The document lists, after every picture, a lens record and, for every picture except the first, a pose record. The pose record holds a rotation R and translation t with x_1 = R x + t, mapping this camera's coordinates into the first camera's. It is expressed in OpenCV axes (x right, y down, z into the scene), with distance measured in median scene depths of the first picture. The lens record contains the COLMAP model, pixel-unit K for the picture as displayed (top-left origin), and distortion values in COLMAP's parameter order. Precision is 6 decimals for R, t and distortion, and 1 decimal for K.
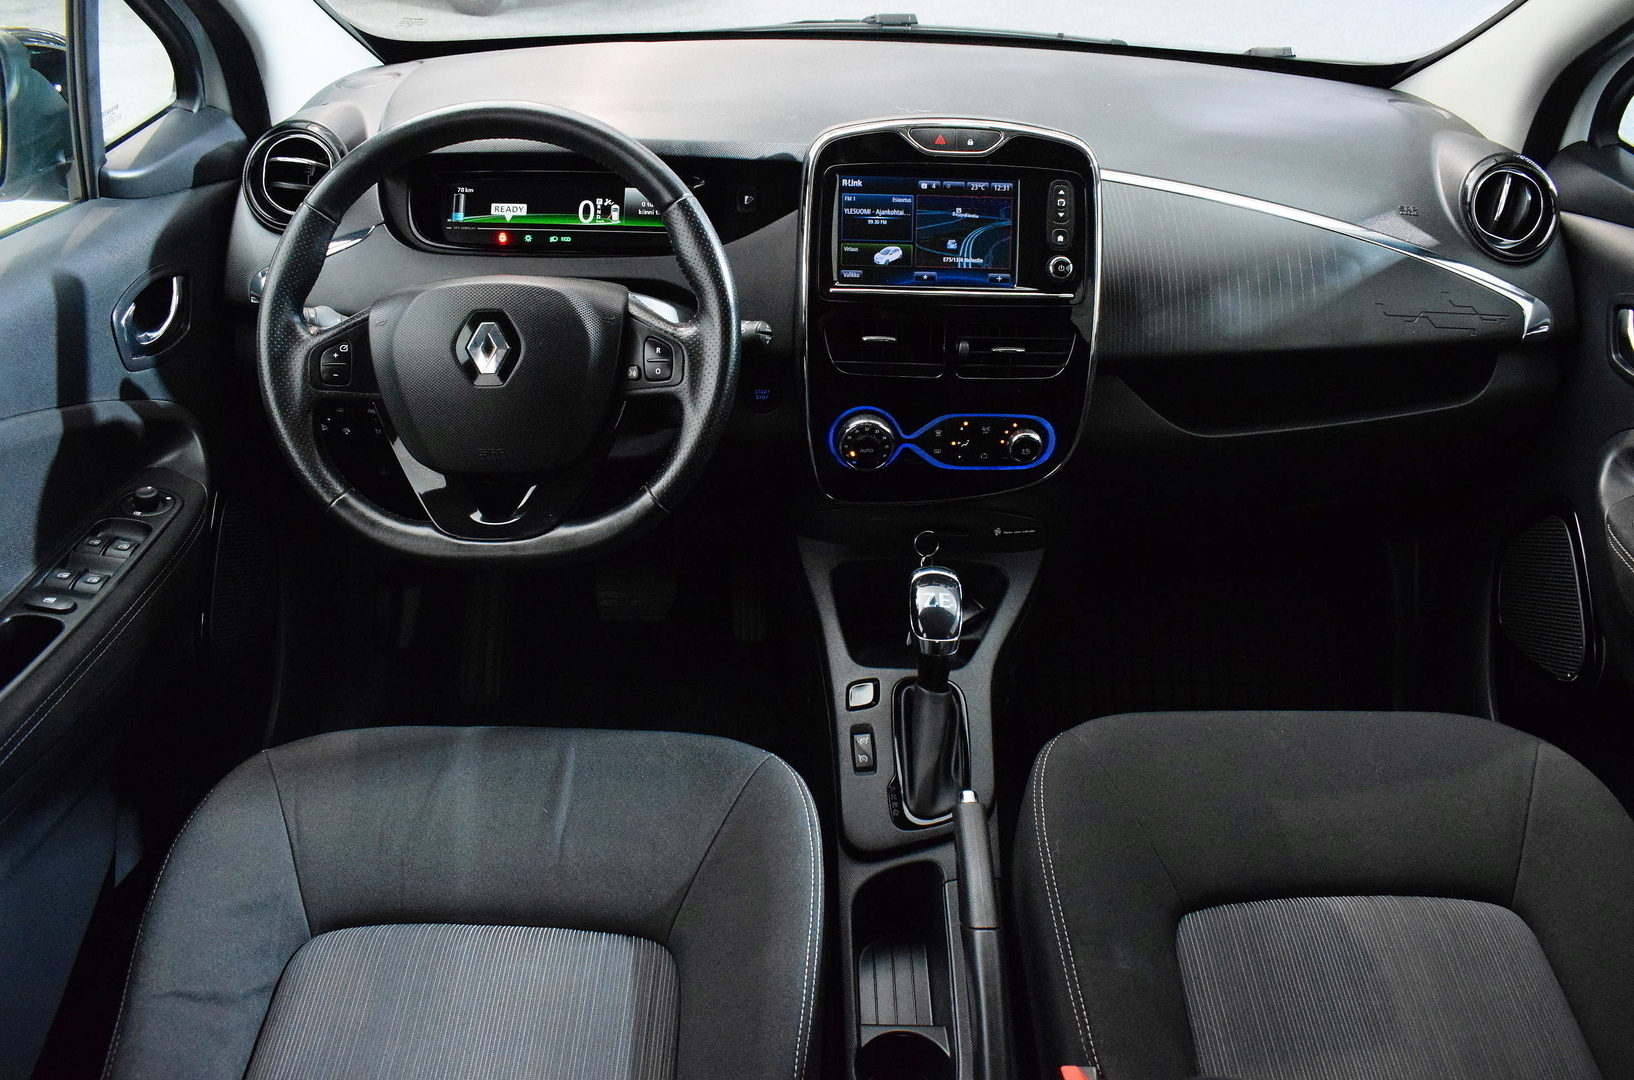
lens RADIAL K [[1249.9, 0, 801.4], [0, 1249.9, 510.9], [0, 0, 1]] dist [-0.105608, 0.013597]
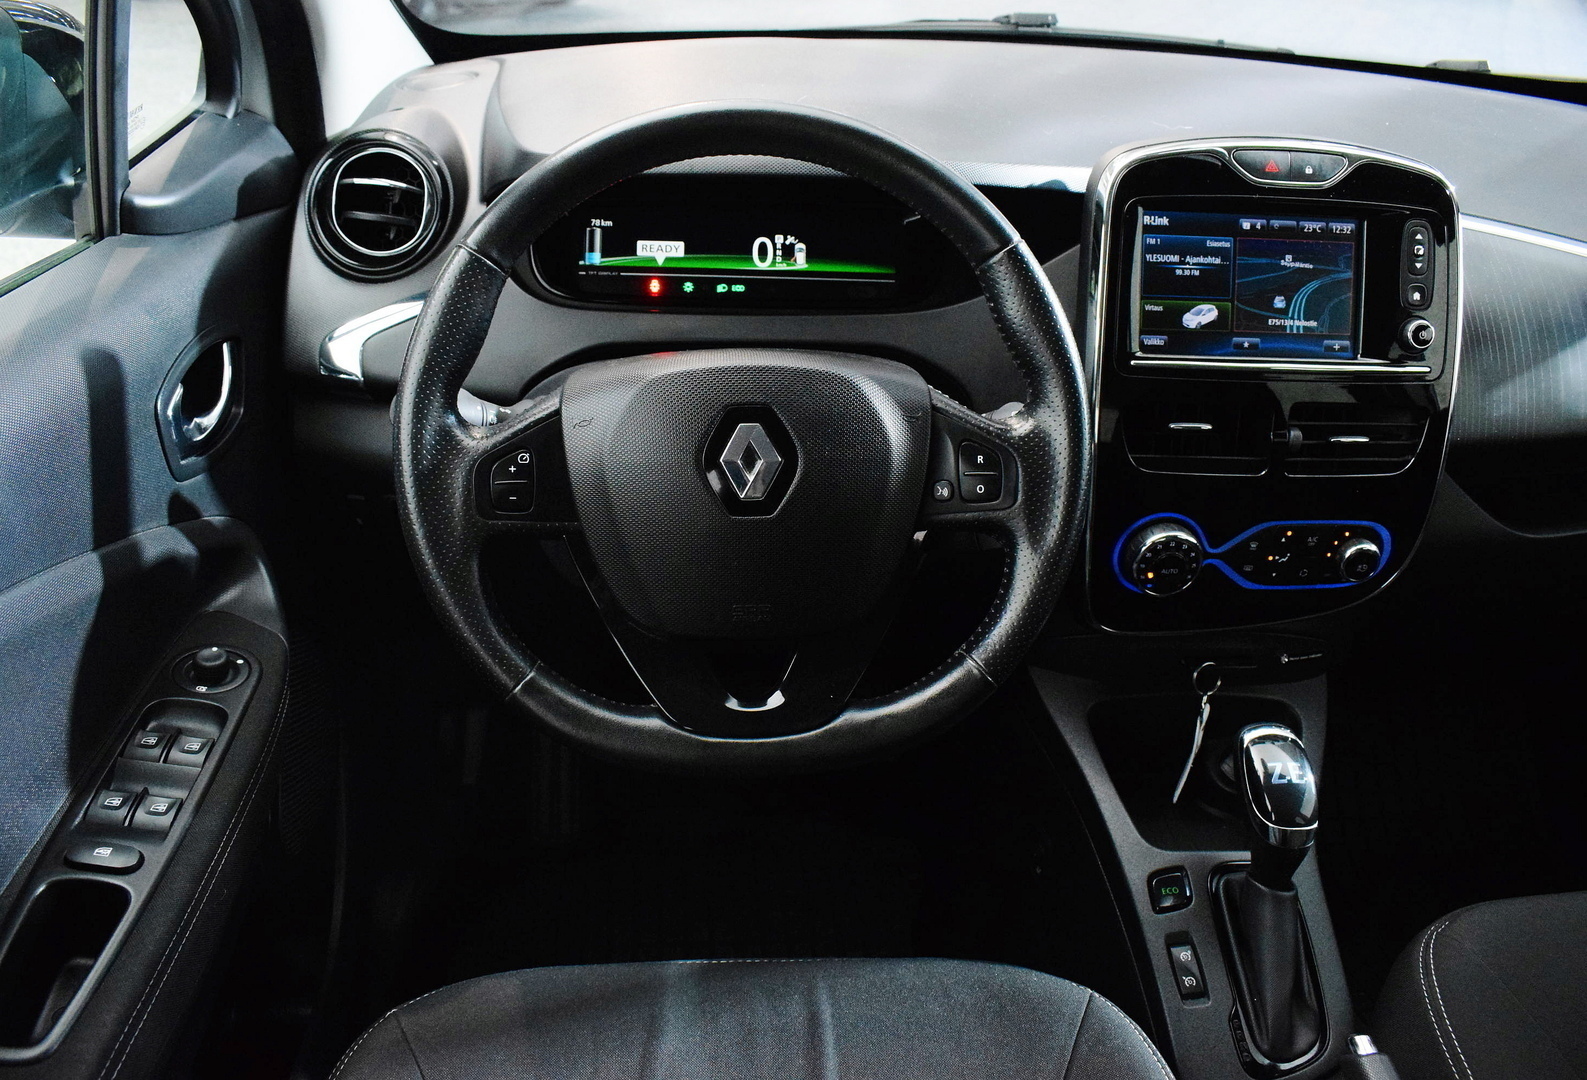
lens RADIAL K [[1235.0, 0, 752.5], [0, 1235.0, 525.1], [0, 0, 1]] dist [-0.107275, 0.014732]
pose [[0.999074, -0.012783, 0.041078, -0.236774], [0.012809, 0.999918, -0.000367, -0.080771], [-0.041070, 0.000893, 0.999156, 0.268182]]
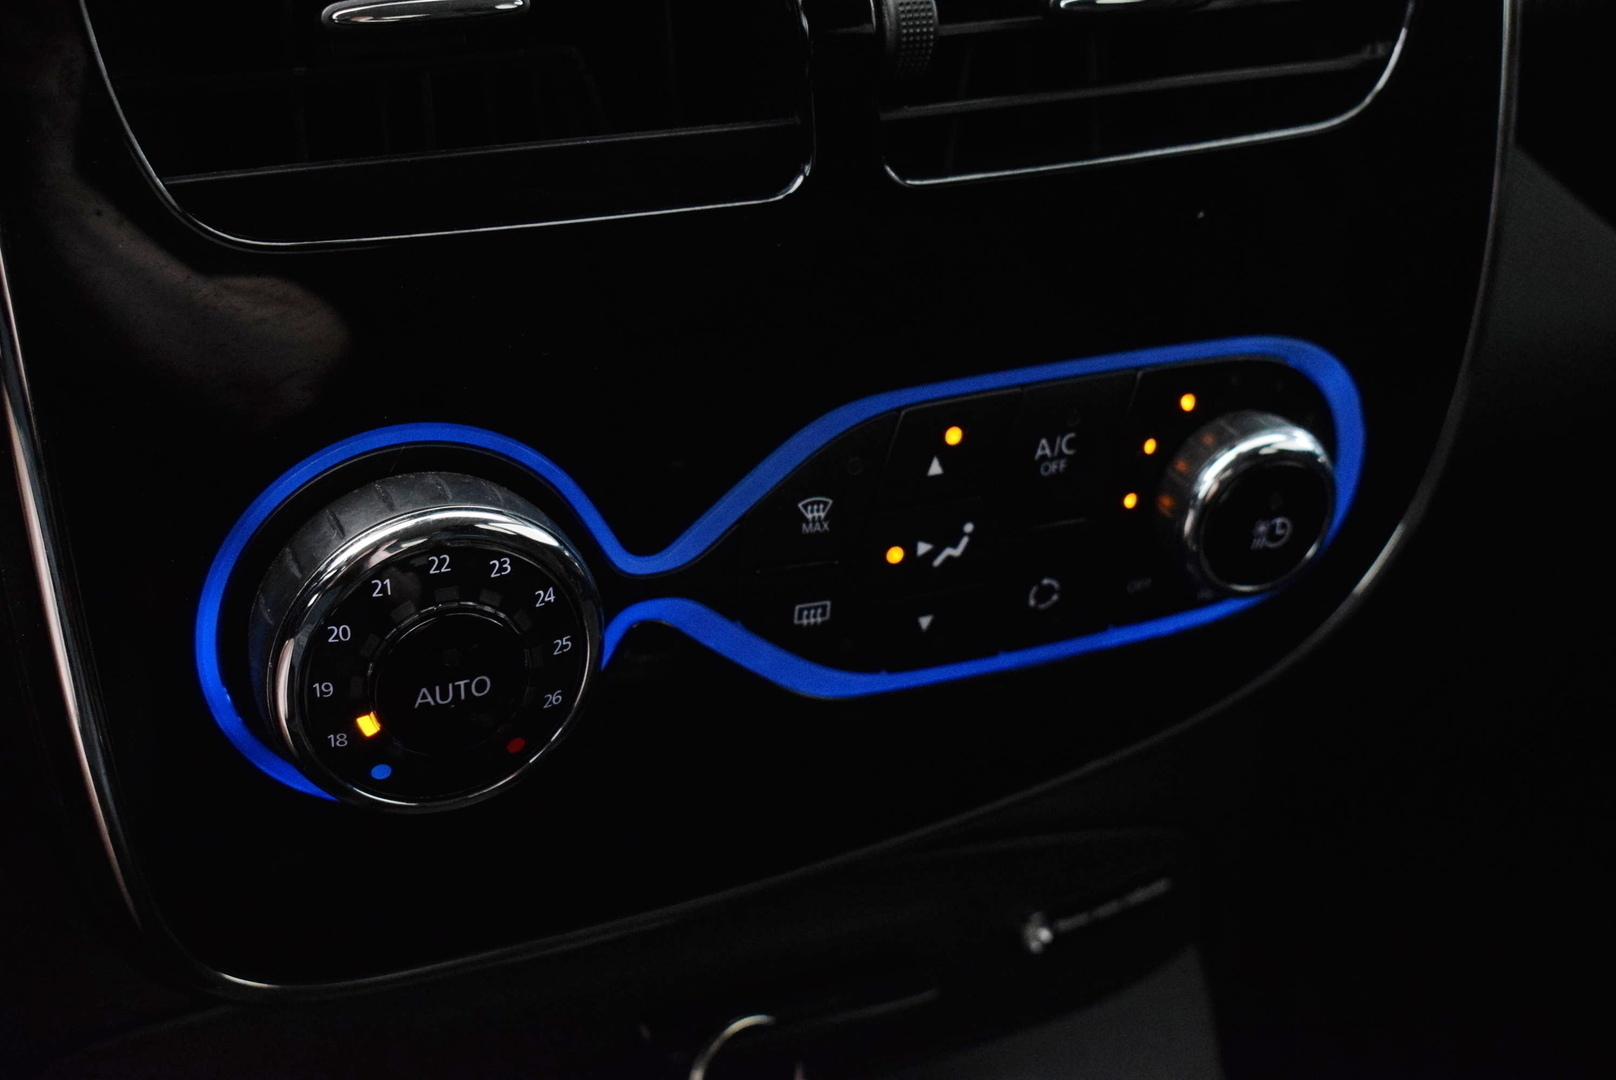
lens RADIAL K [[2734.3, 0, 810.1], [0, 2734.3, 539.2], [0, 0, 1]] dist [-0.021249, 0.000000]
pose [[0.919872, -0.169161, 0.353864, -0.029571], [0.176300, 0.984261, 0.012221, -0.065170], [-0.350361, 0.051144, 0.935217, 0.652826]]
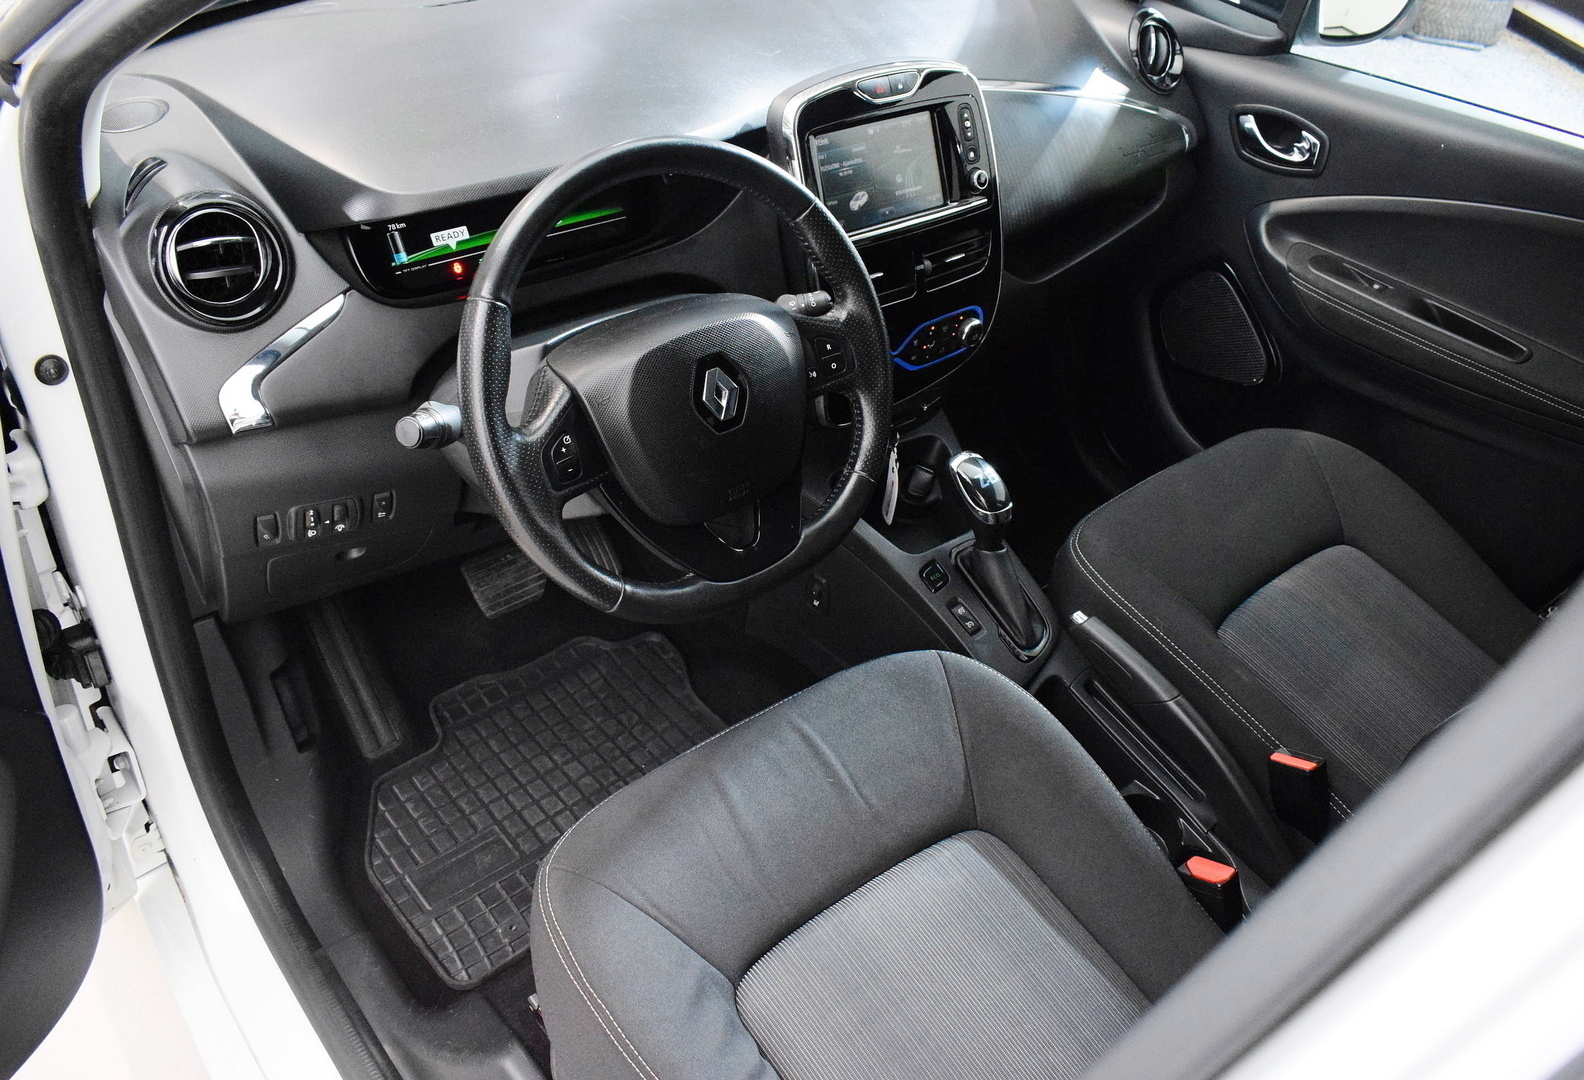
lens RADIAL K [[1232.6, 0, 790.1], [0, 1232.6, 528.1], [0, 0, 1]] dist [-0.107275, 0.014732]
pose [[0.781190, -0.360125, 0.509953, -0.637213], [0.267727, 0.931174, 0.247461, -0.219960], [-0.563972, -0.056786, 0.823839, 0.122511]]
